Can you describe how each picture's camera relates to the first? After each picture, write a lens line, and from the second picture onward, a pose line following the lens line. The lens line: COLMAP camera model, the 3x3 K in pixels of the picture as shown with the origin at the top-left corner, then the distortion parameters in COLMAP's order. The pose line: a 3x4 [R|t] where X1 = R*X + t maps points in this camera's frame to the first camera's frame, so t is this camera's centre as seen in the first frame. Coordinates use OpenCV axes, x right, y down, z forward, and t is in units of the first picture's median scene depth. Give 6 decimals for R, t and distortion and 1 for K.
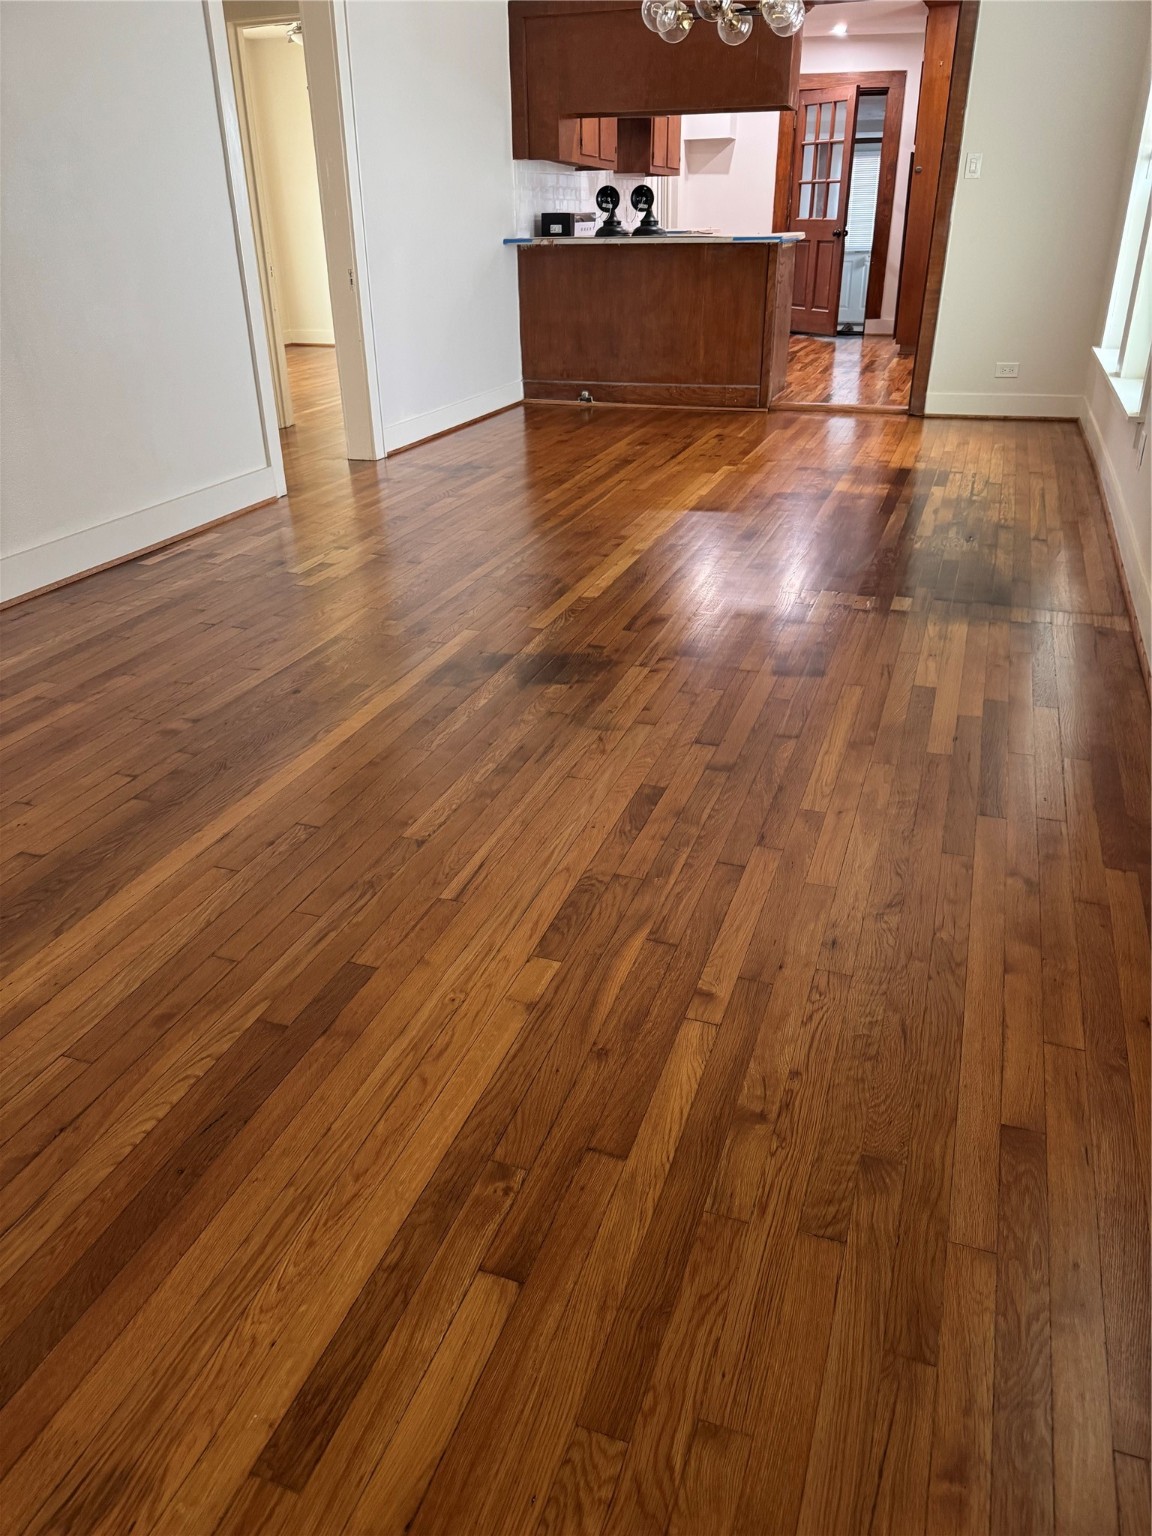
lens RADIAL K [[1113.7, 0, 560.7], [0, 1113.7, 760.5], [0, 0, 1]] dist [0.061903, -0.022266]
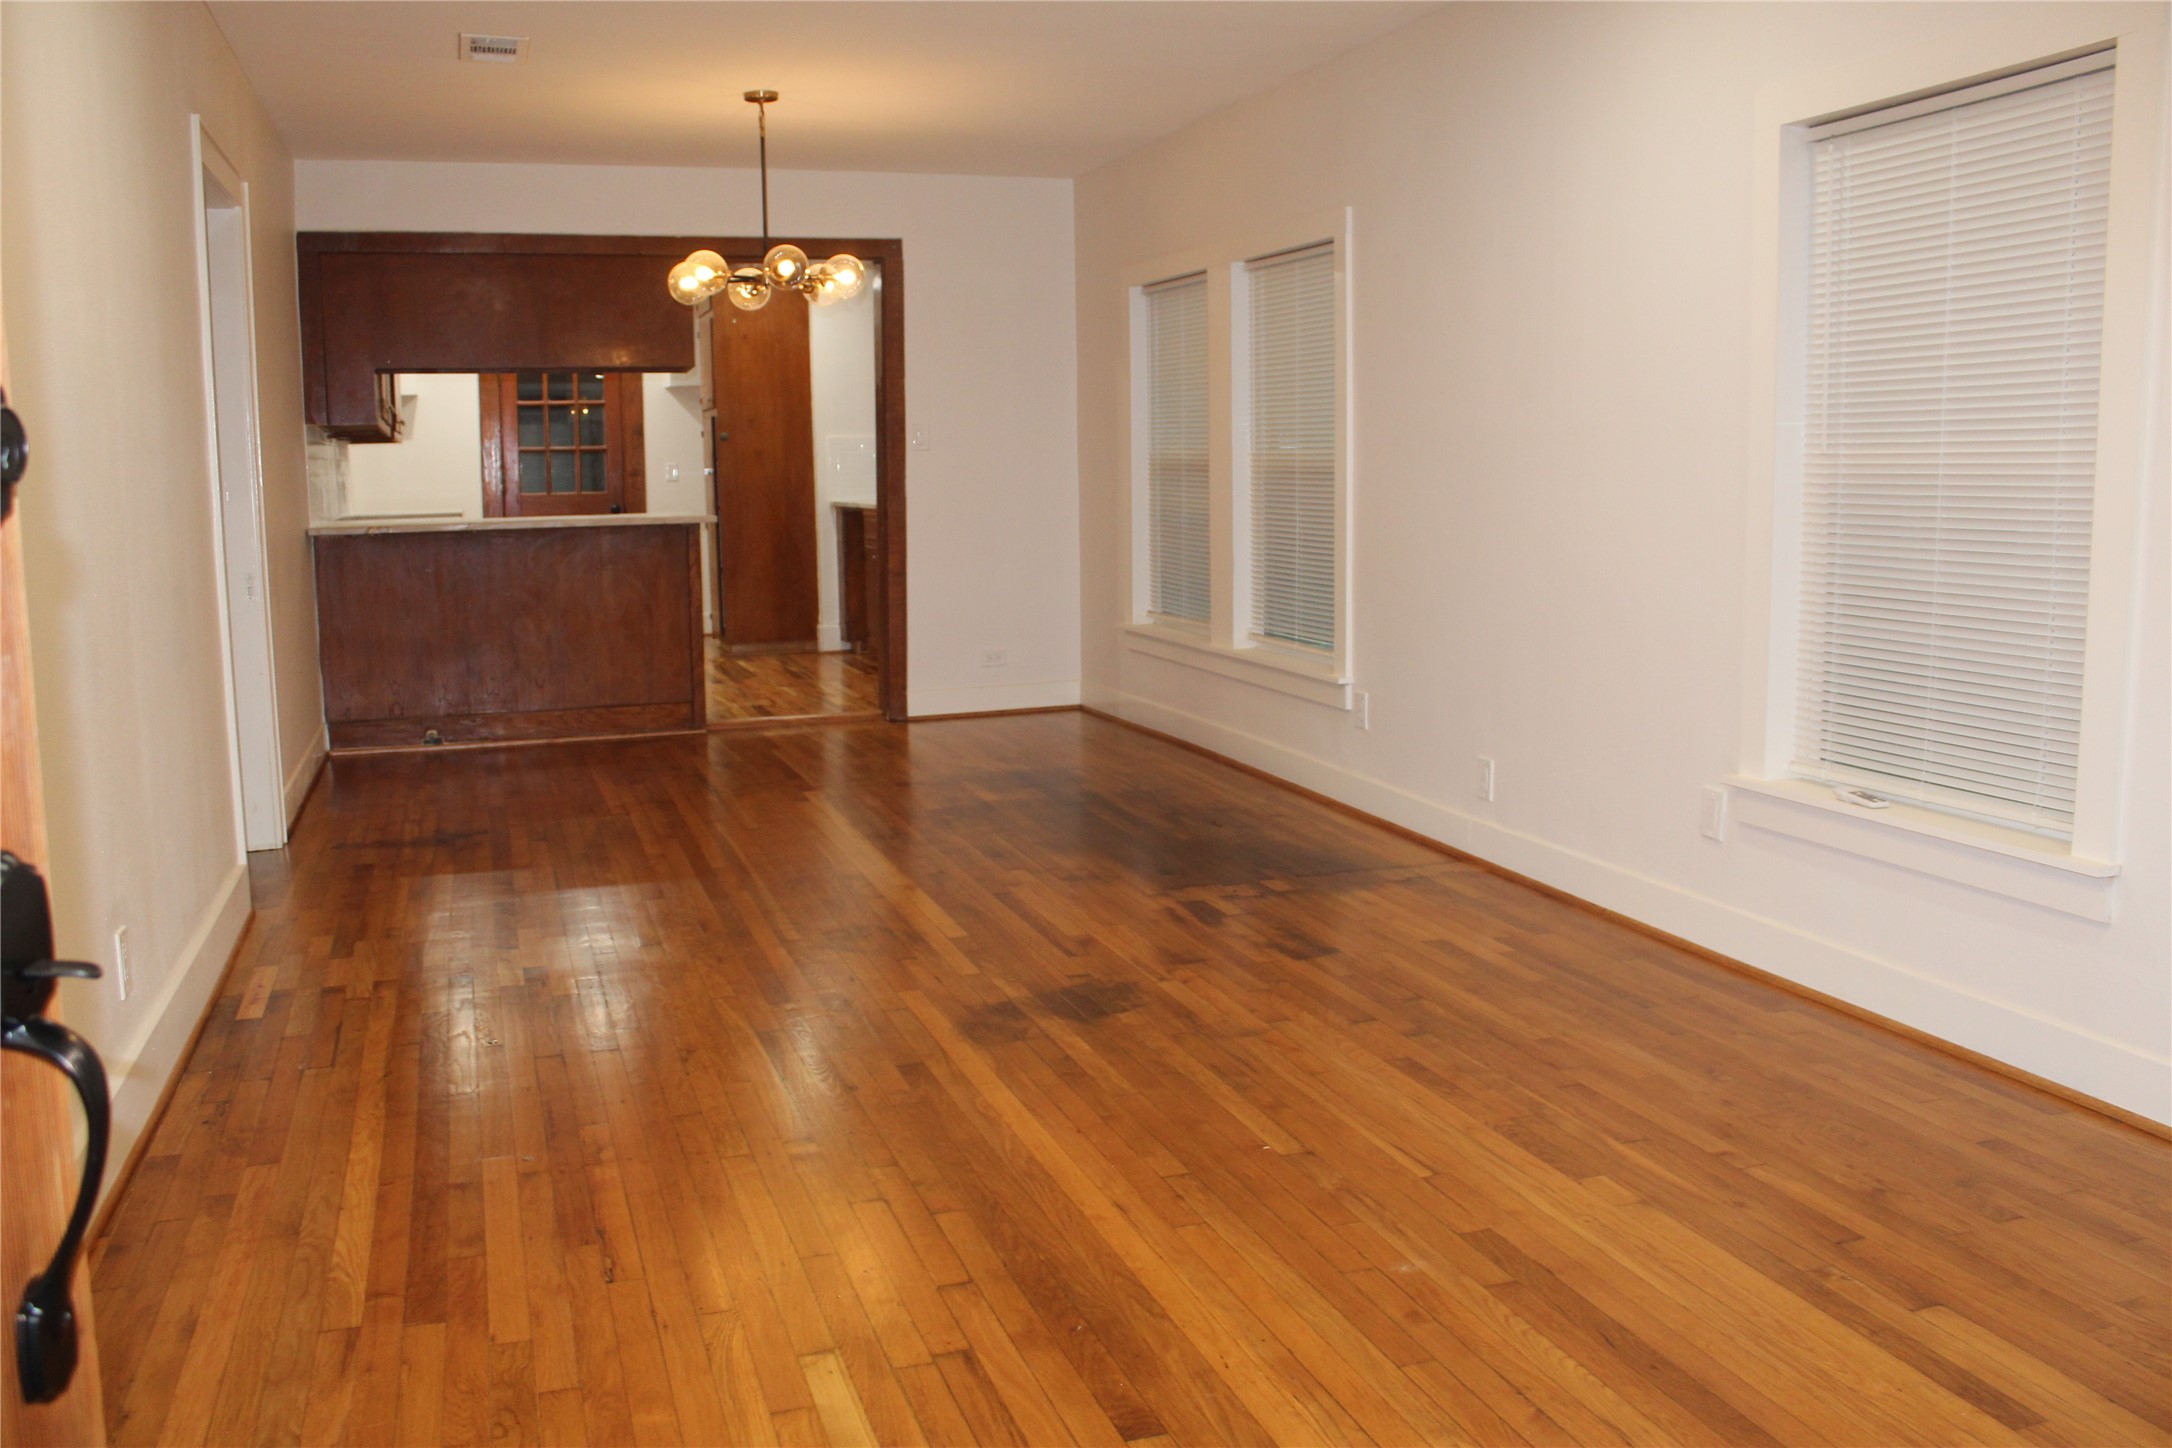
lens RADIAL K [[1822.3, 0, 1090.4], [0, 1822.3, 726.0], [0, 0, 1]] dist [-0.150103, 0.116459]
pose [[0.771369, -0.082883, 0.630968, -0.920594], [0.275500, 0.937250, -0.213688, 0.012858], [-0.573664, 0.338664, 0.745800, -0.051151]]
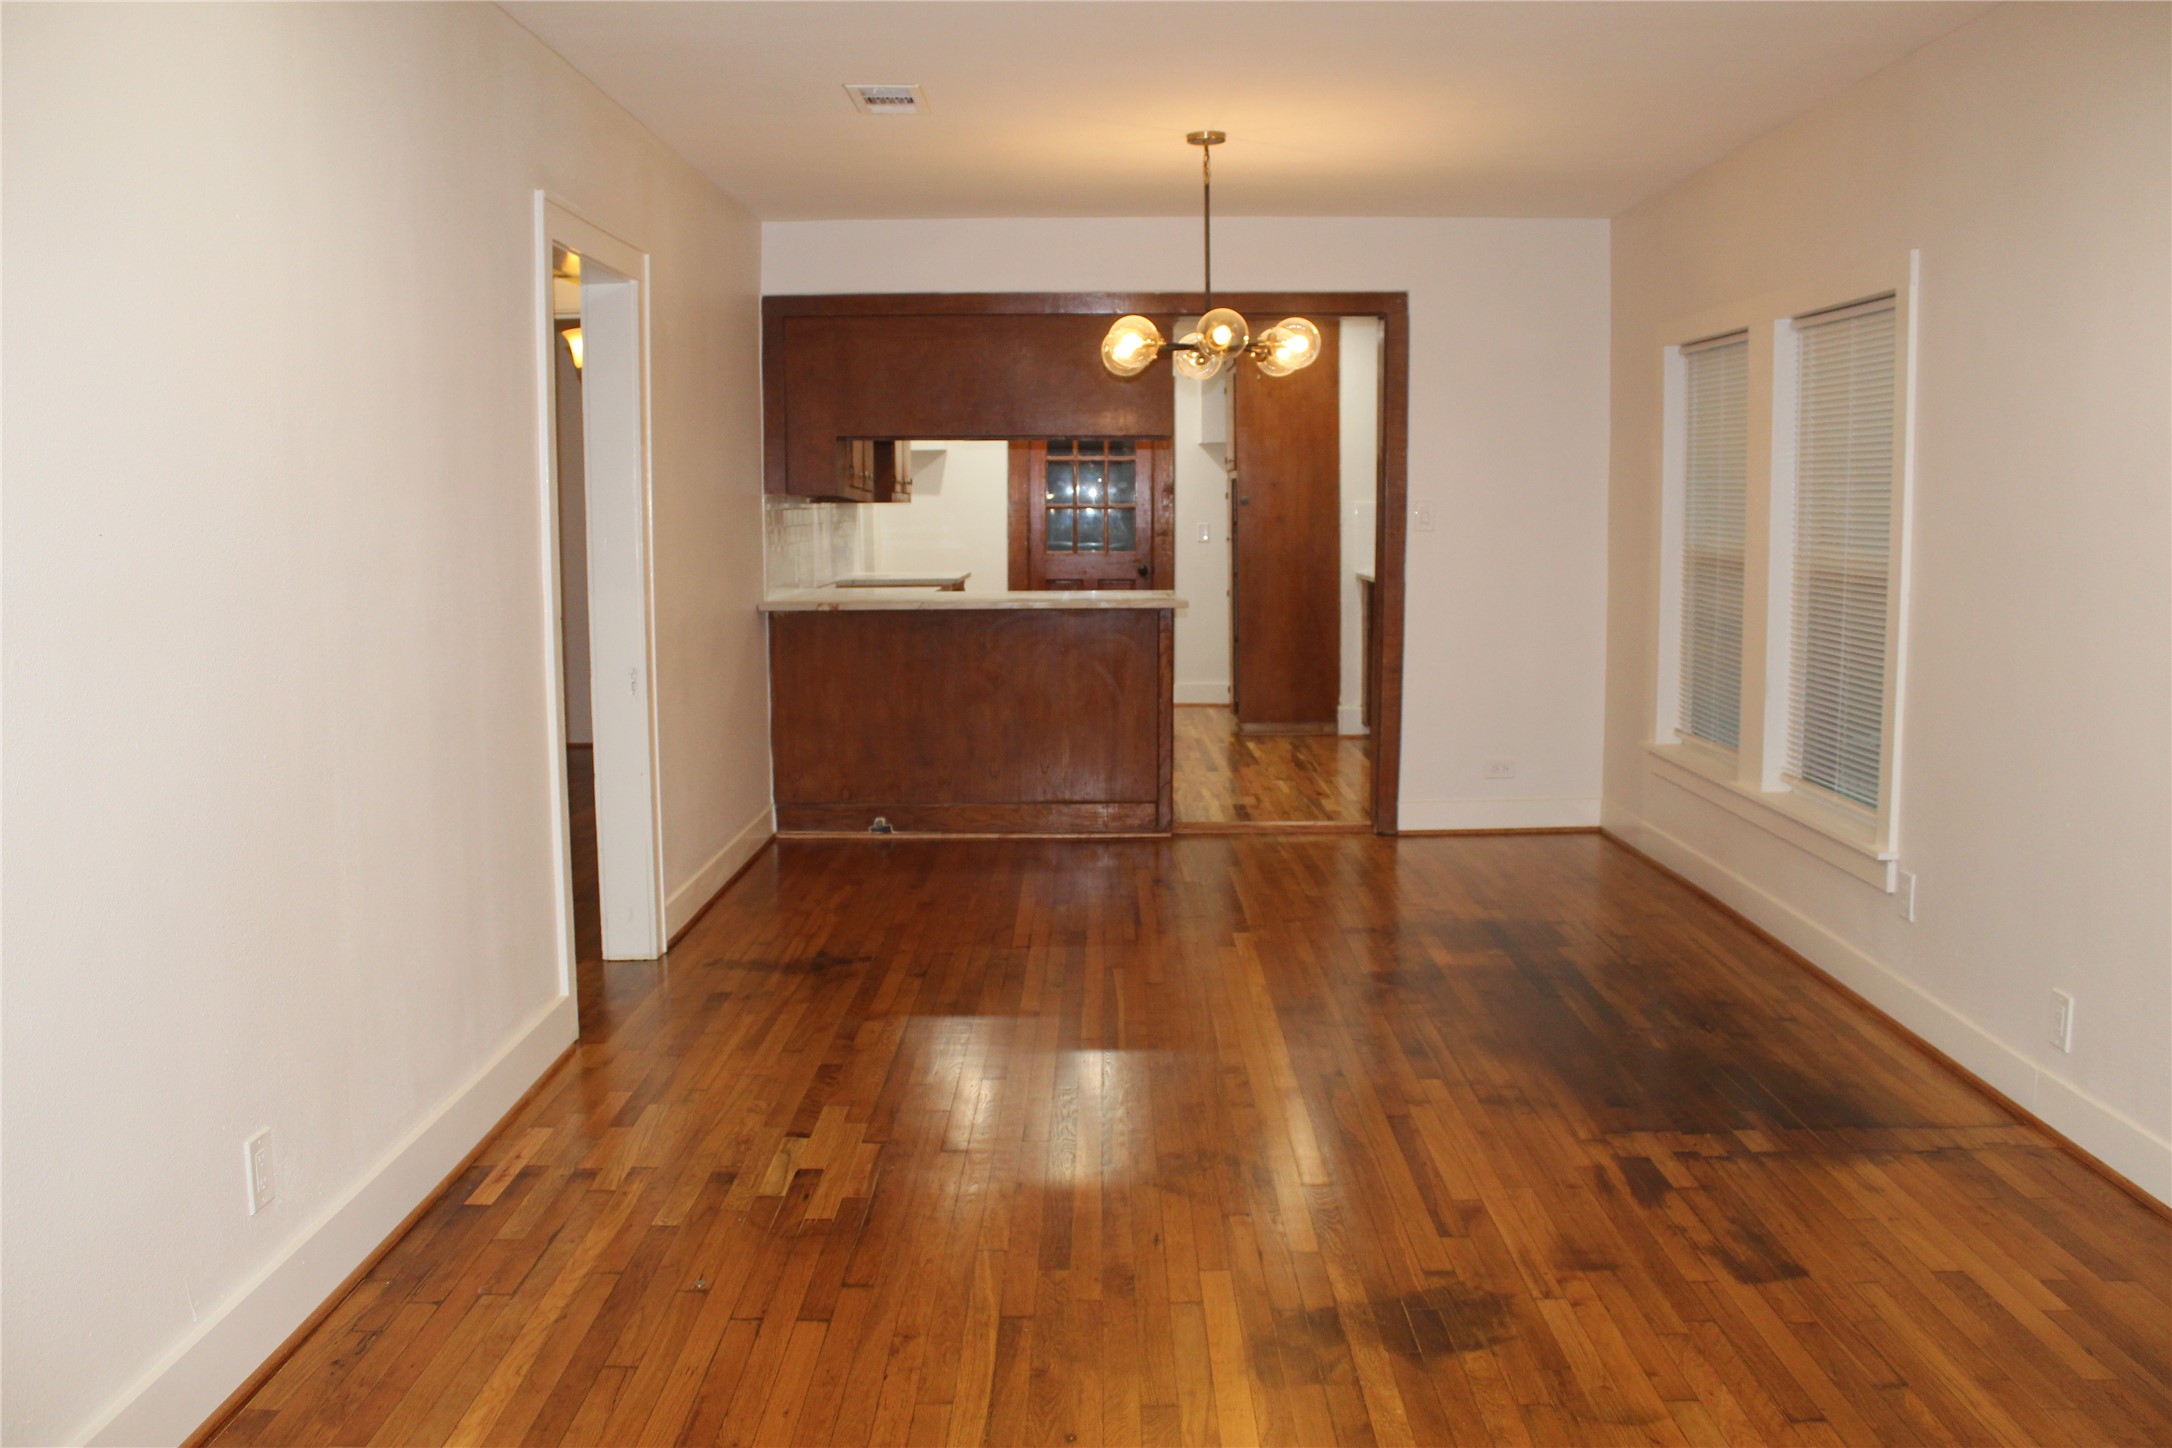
lens RADIAL K [[1822.3, 0, 1084.9], [0, 1822.3, 718.3], [0, 0, 1]] dist [-0.150103, 0.116459]
pose [[0.940083, -0.027730, 0.339816, -0.571714], [0.138365, 0.941952, -0.305912, -0.138254], [-0.311608, 0.334602, 0.889350, 0.093771]]
